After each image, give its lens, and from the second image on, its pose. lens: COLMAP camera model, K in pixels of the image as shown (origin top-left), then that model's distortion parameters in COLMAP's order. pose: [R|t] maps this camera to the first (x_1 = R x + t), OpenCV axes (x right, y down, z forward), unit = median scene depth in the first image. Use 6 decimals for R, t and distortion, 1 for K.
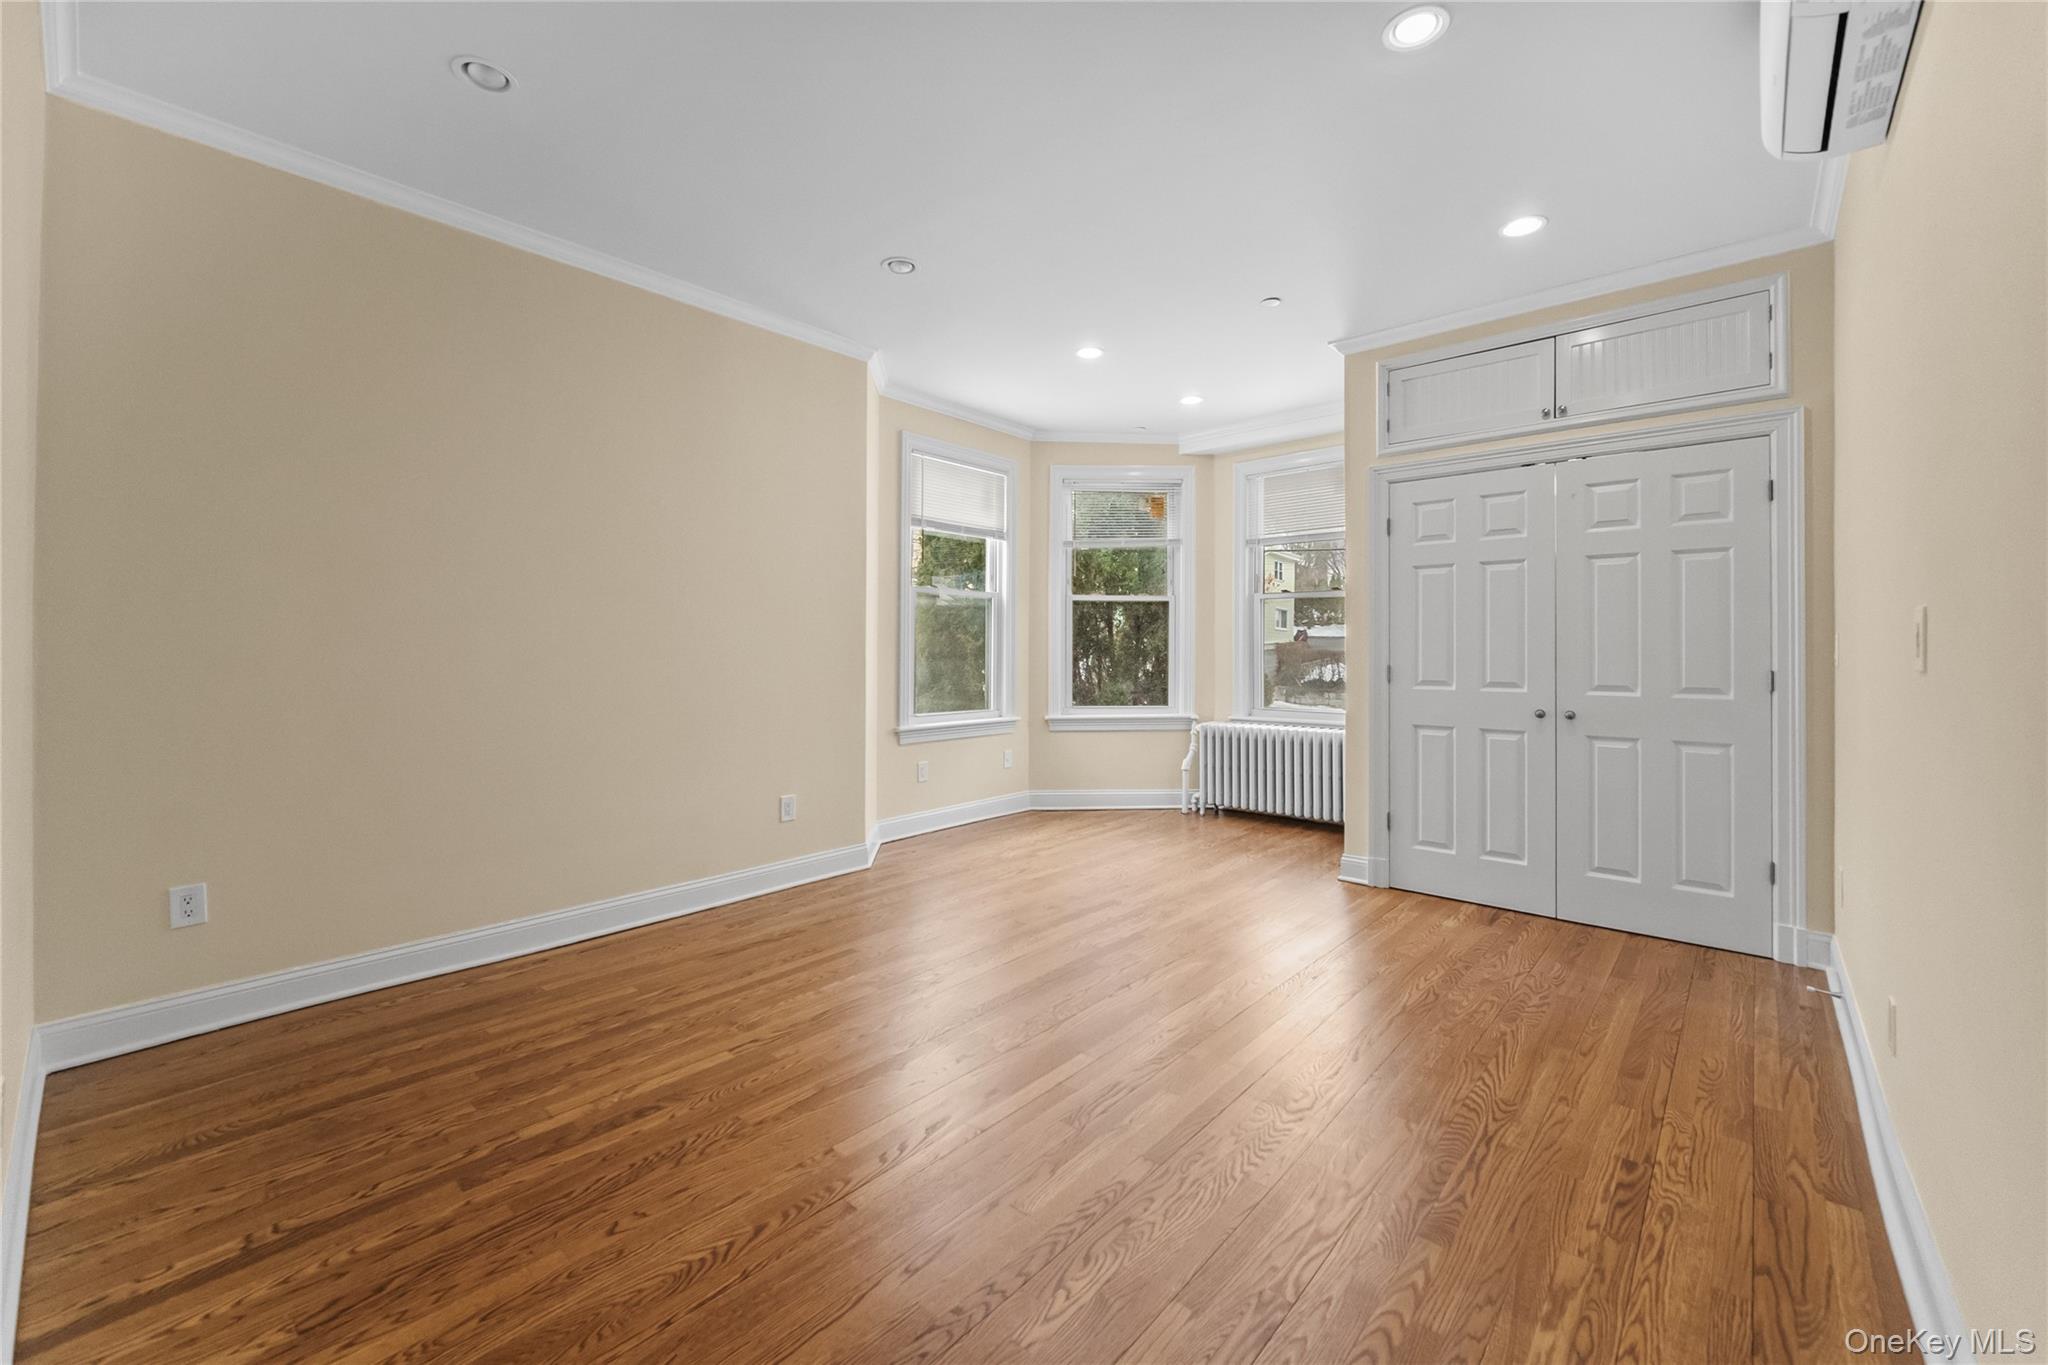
lens RADIAL K [[818.4, 0, 1017.5], [0, 818.4, 651.2], [0, 0, 1]] dist [-0.000604, -0.000215]
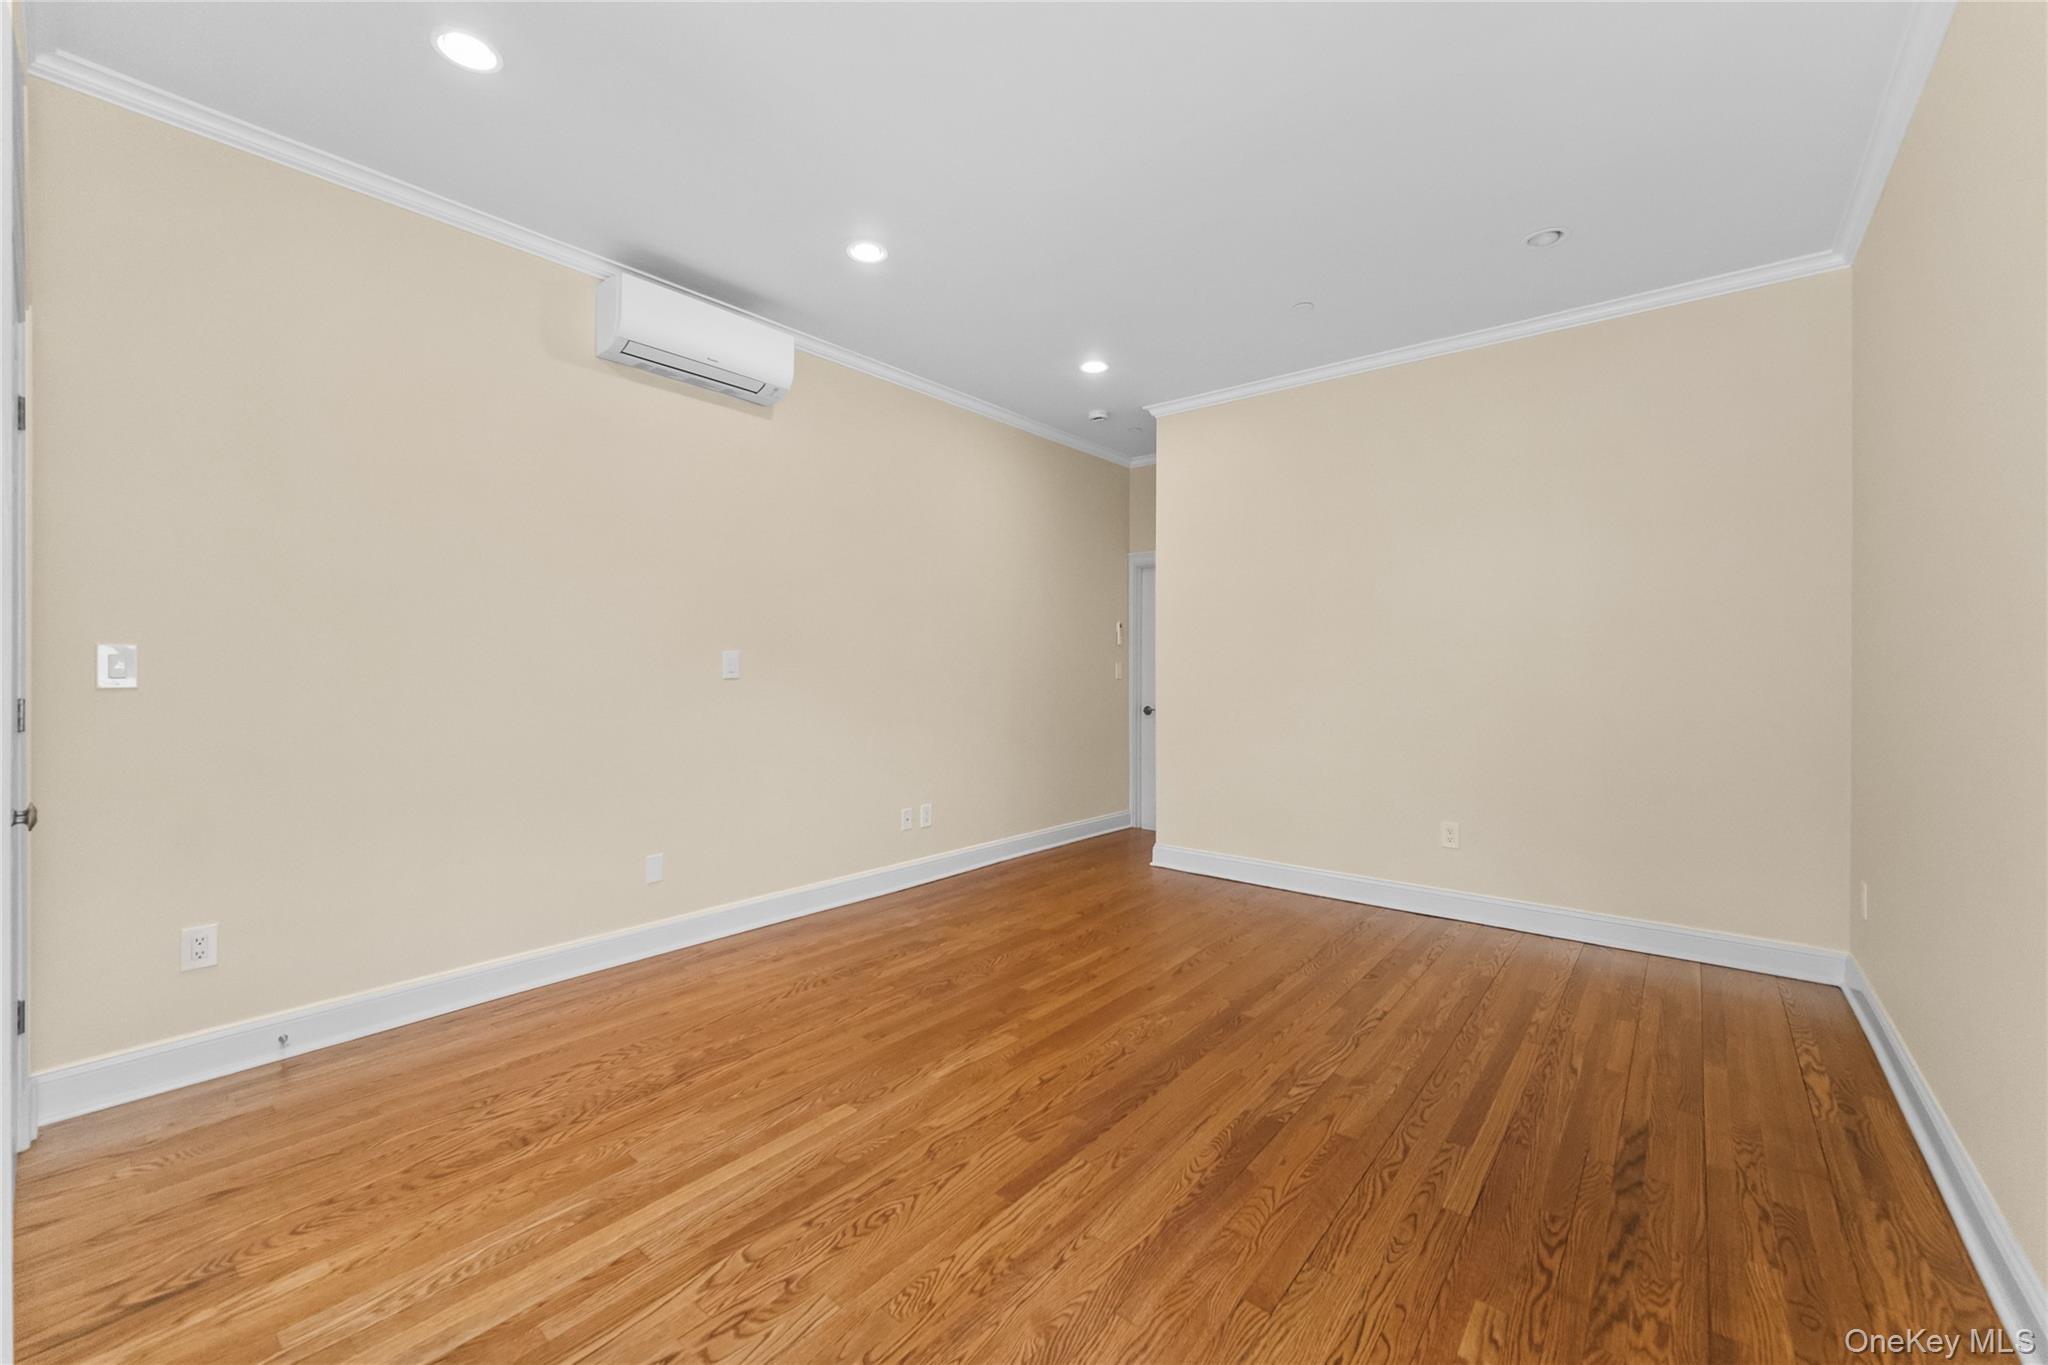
lens RADIAL K [[831.1, 0, 1017.3], [0, 831.1, 665.0], [0, 0, 1]] dist [-0.001195, -0.000430]
pose [[-0.999317, -0.007210, -0.036252, 0.153802], [-0.007125, 0.999972, -0.002479, -0.005914], [0.036269, -0.002219, -0.999340, 1.461123]]
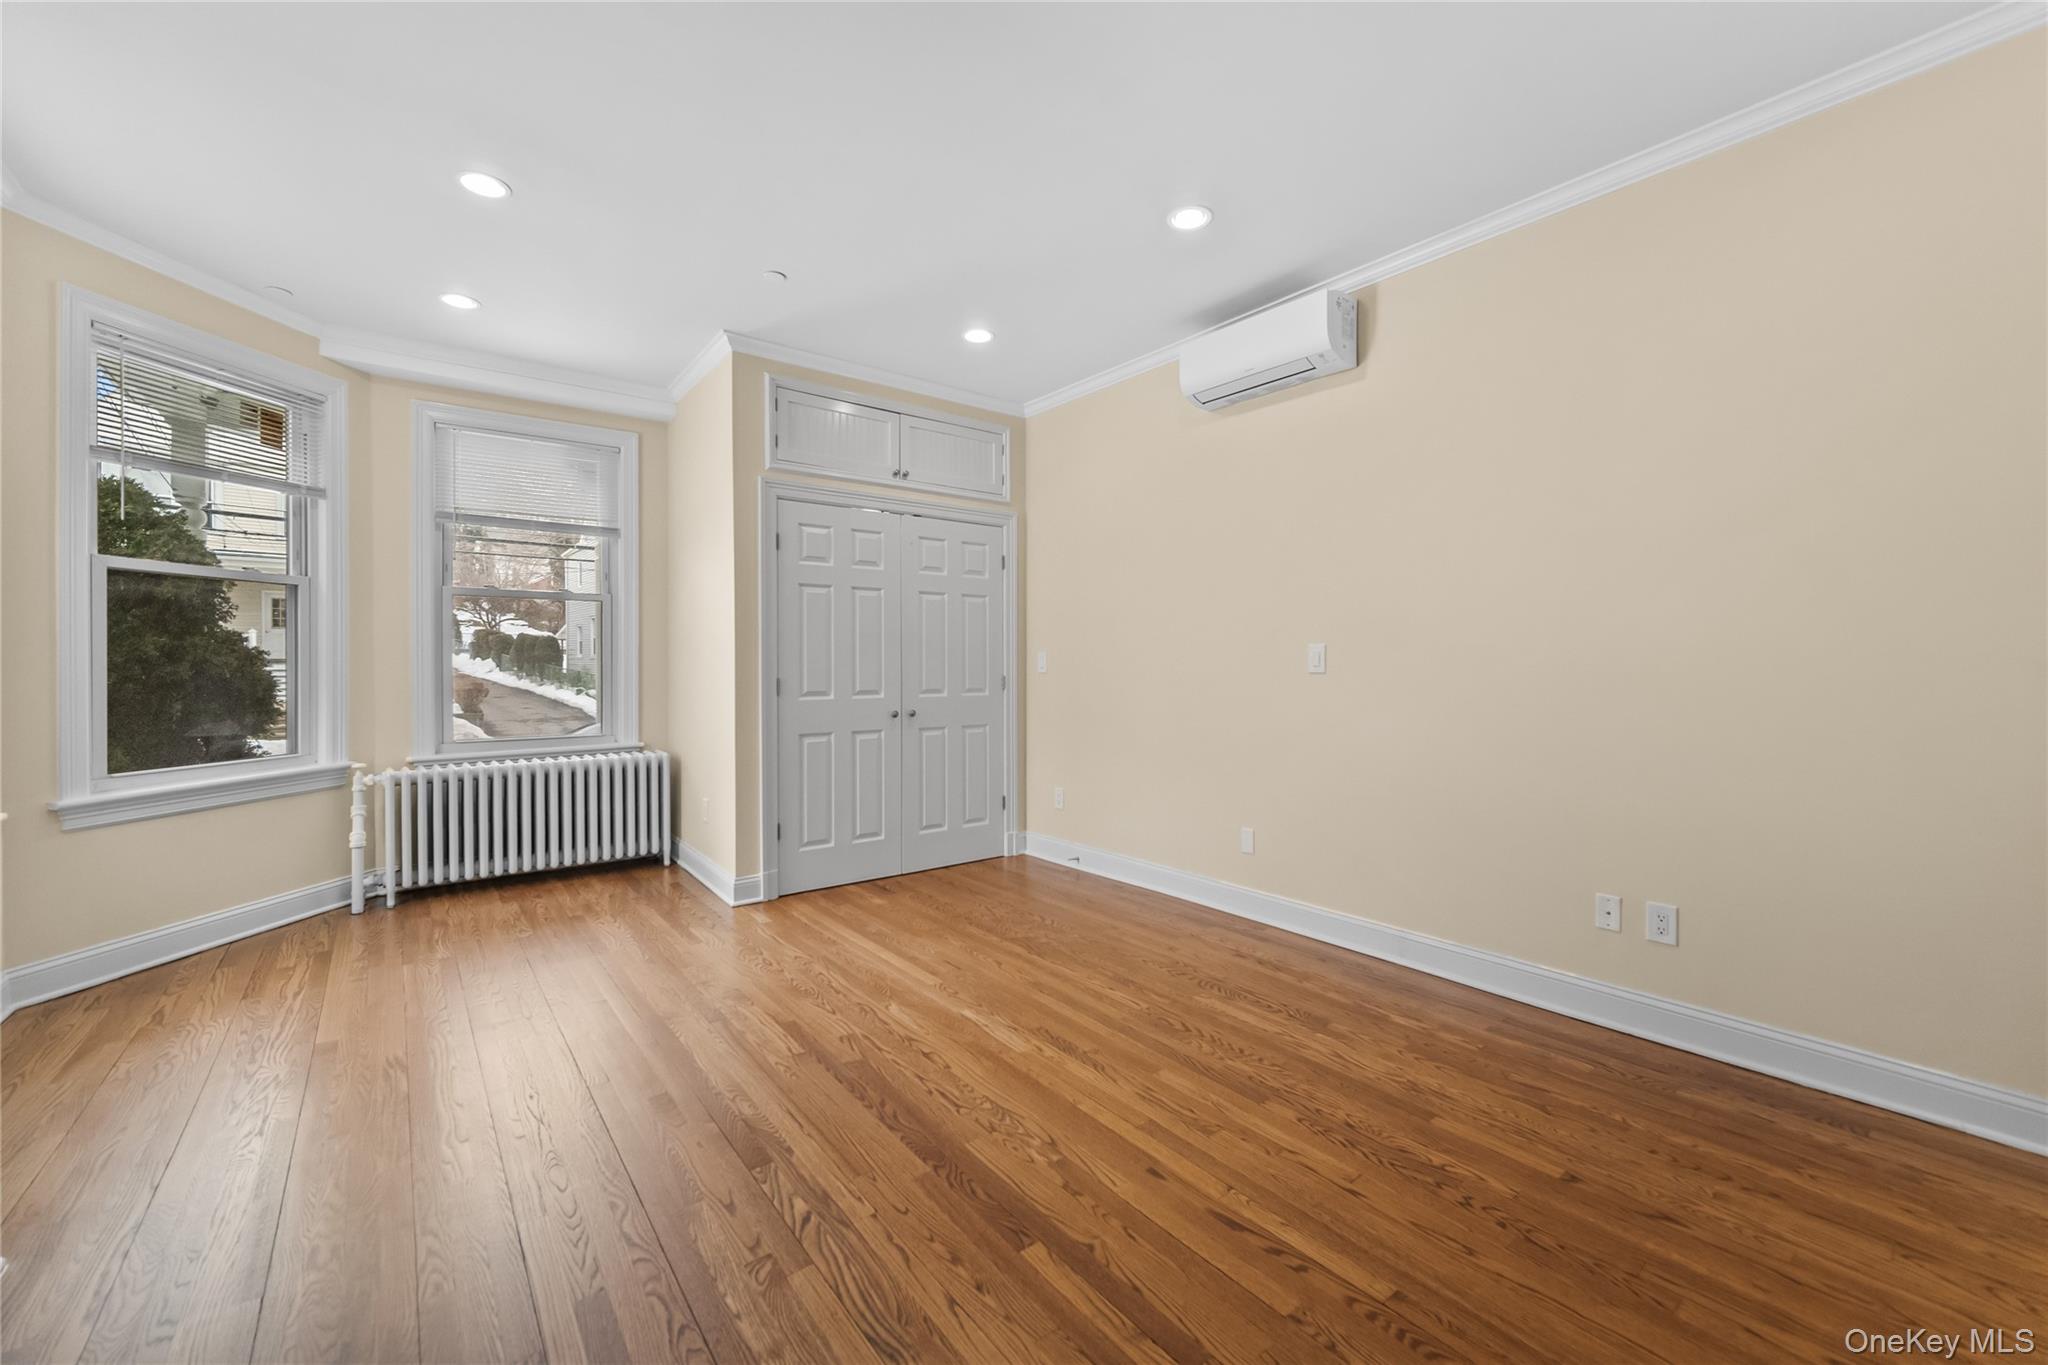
lens RADIAL K [[811.5, 0, 1012.8], [0, 811.5, 674.0], [0, 0, 1]] dist [-0.002351, -0.000269]
pose [[0.189514, -0.017126, 0.981729, -0.544388], [0.001539, 0.999852, 0.017145, -0.005464], [-0.981877, -0.001738, 0.189512, 0.595956]]
